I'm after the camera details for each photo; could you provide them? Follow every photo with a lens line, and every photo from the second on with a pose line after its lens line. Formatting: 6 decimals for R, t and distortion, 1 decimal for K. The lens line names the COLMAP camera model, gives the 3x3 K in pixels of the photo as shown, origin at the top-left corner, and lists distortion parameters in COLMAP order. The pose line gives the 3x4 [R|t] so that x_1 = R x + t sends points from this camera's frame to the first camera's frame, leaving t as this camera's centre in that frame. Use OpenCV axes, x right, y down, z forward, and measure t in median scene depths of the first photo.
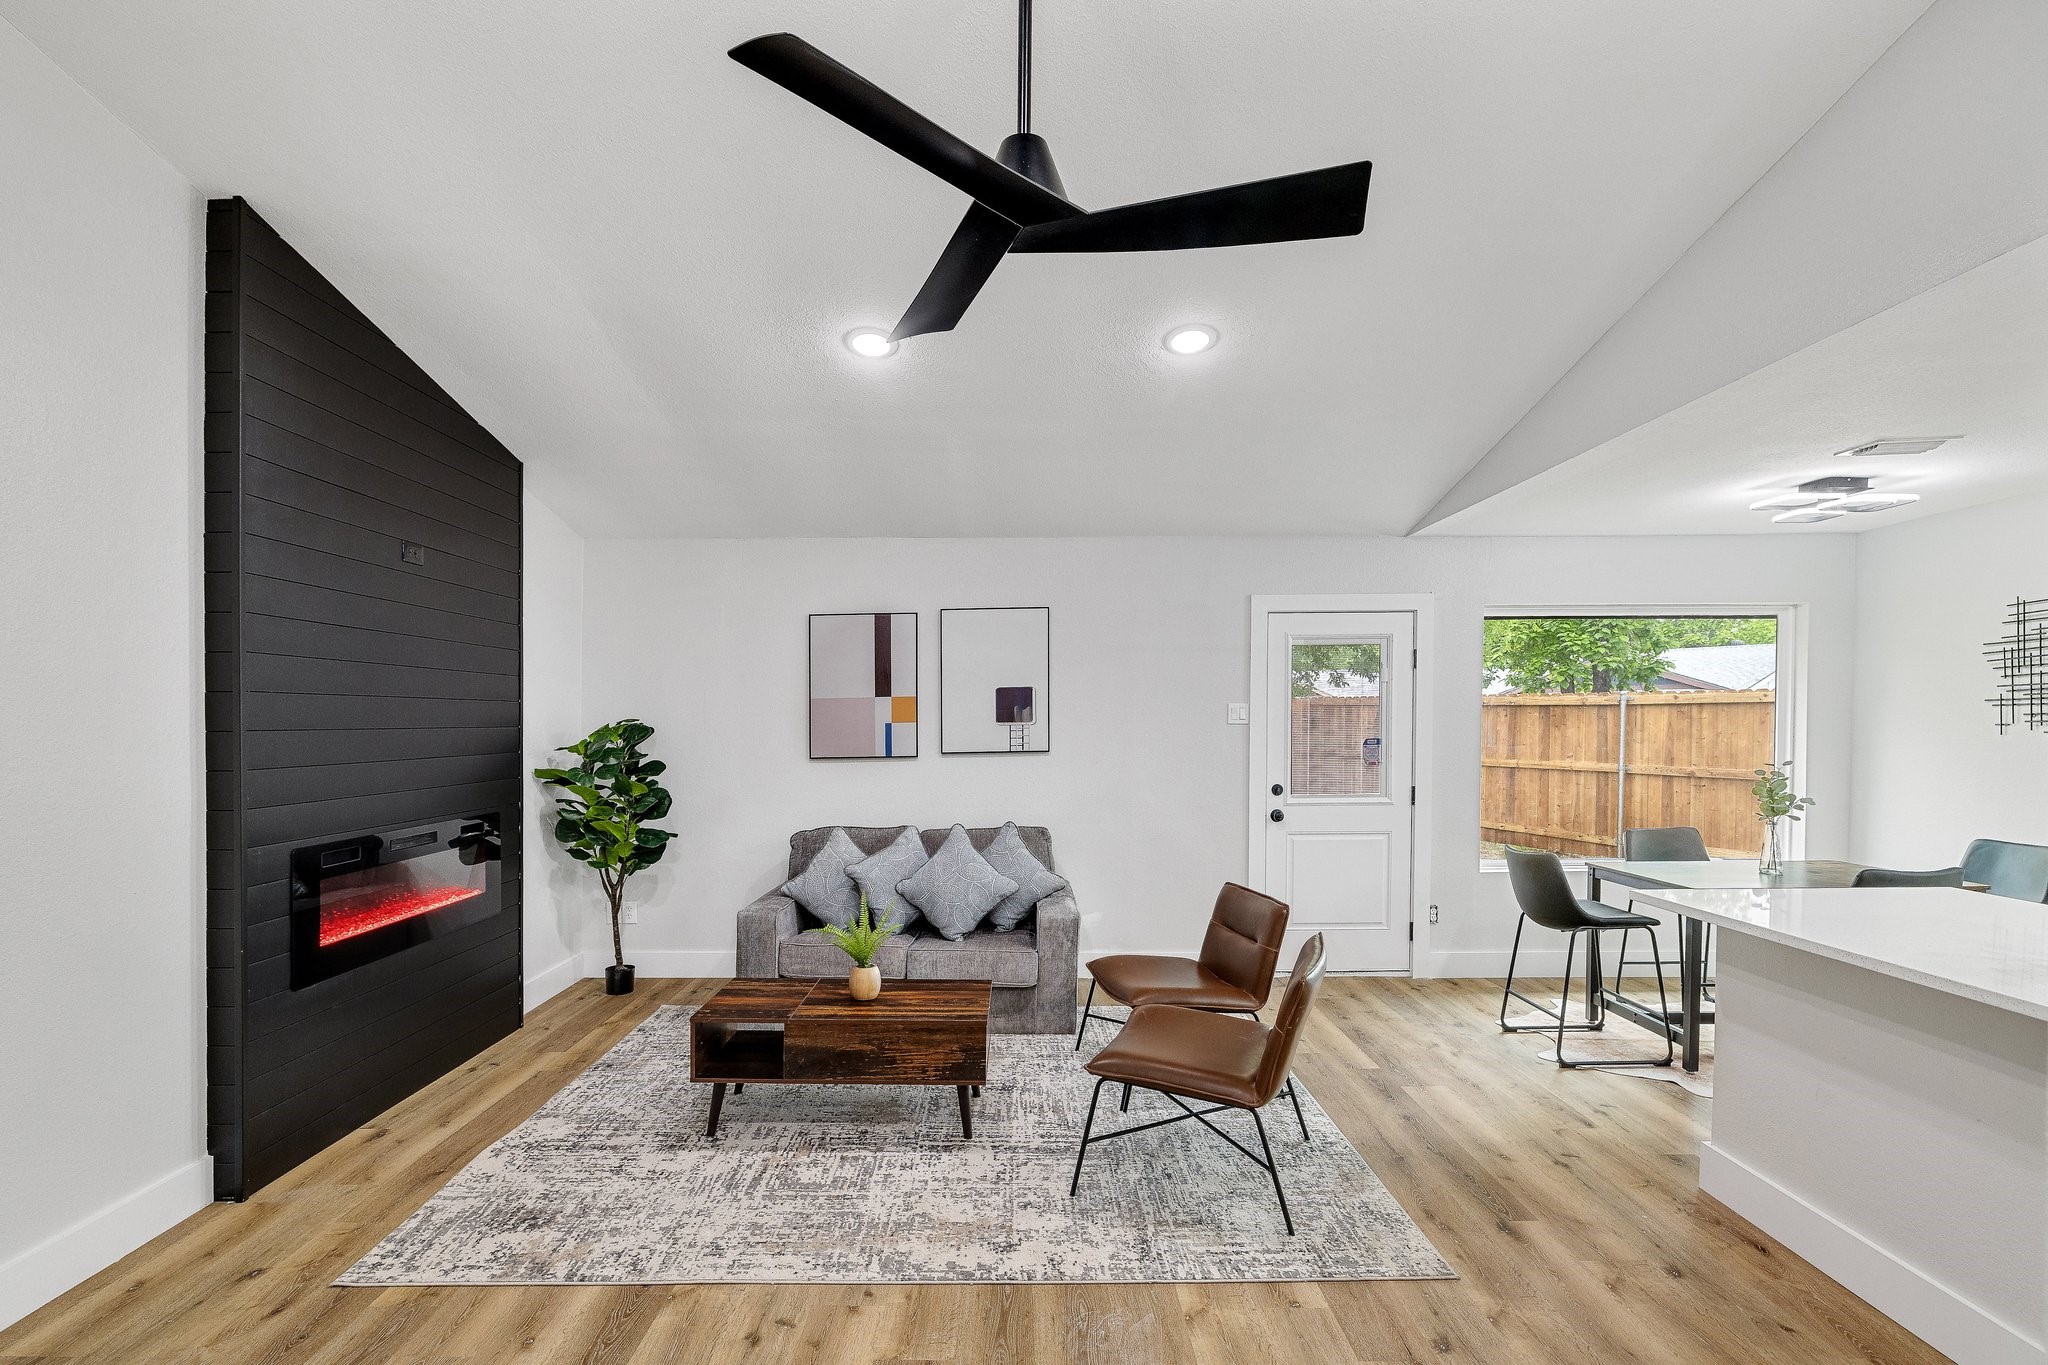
lens RADIAL K [[972.4, 0, 1016.4], [0, 972.4, 773.9], [0, 0, 1]] dist [-0.008769, 0.002253]
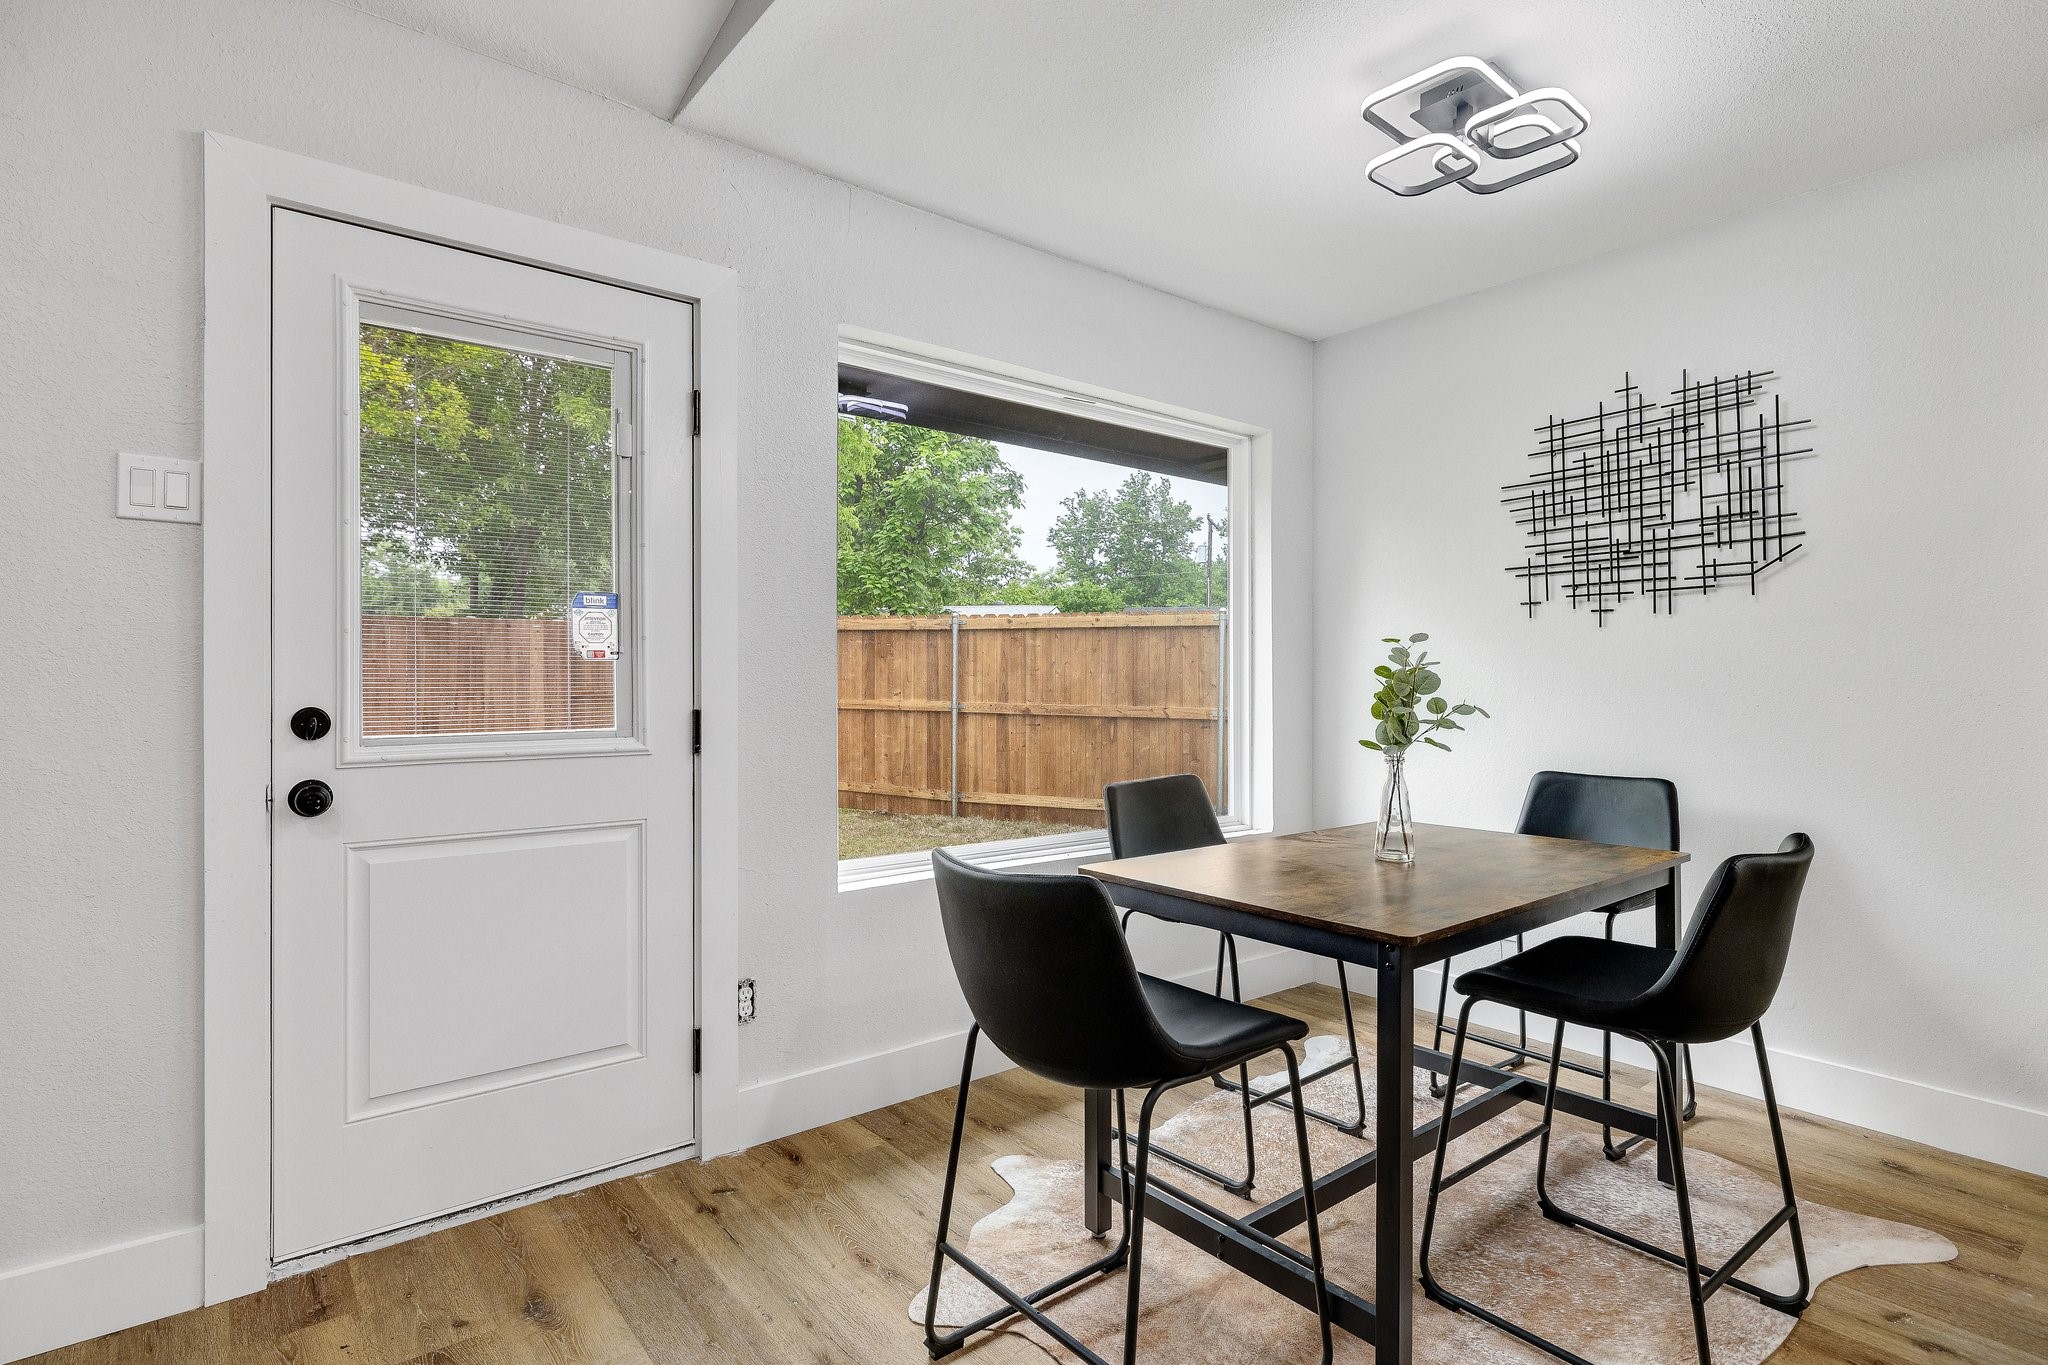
lens RADIAL K [[1030.6, 0, 1024.0], [0, 1030.6, 690.4], [0, 0, 1]] dist [-0.003907, 0.006008]
pose [[0.778400, 0.002948, 0.627762, 0.232413], [0.023310, 0.999164, -0.033596, 0.022480], [-0.627336, 0.040784, 0.777680, 0.547176]]
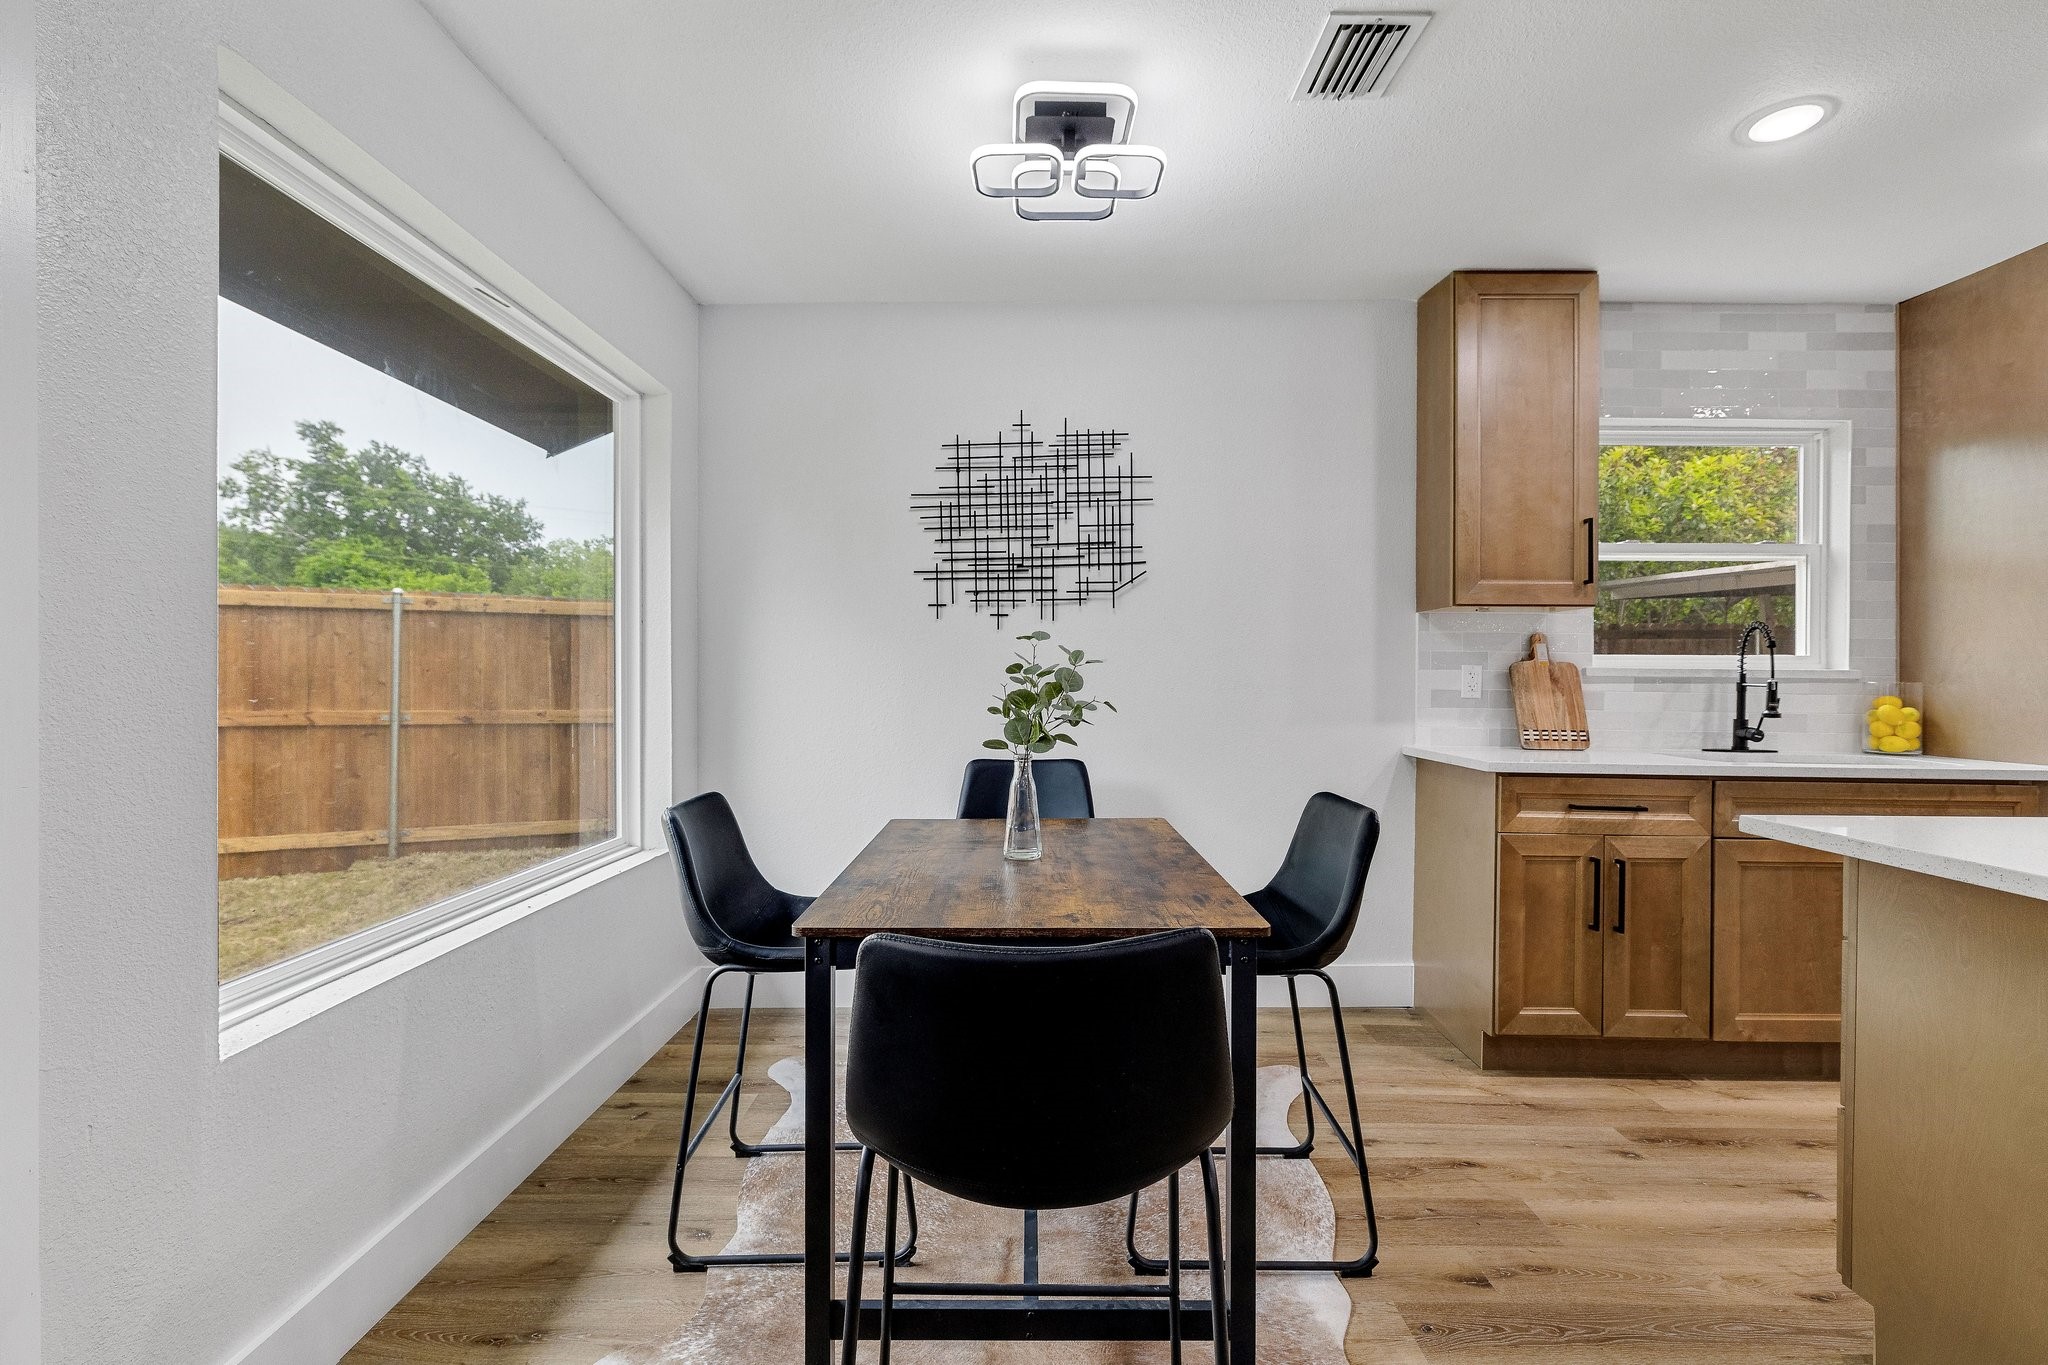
lens RADIAL K [[1002.0, 0, 1029.4], [0, 1002.0, 682.5], [0, 0, 1]] dist [-0.003647, 0.000383]
pose [[0.009276, -0.000685, 0.999957, 0.207207], [0.051440, 0.998676, 0.000207, 0.009809], [-0.998633, 0.051436, 0.009299, 0.768704]]
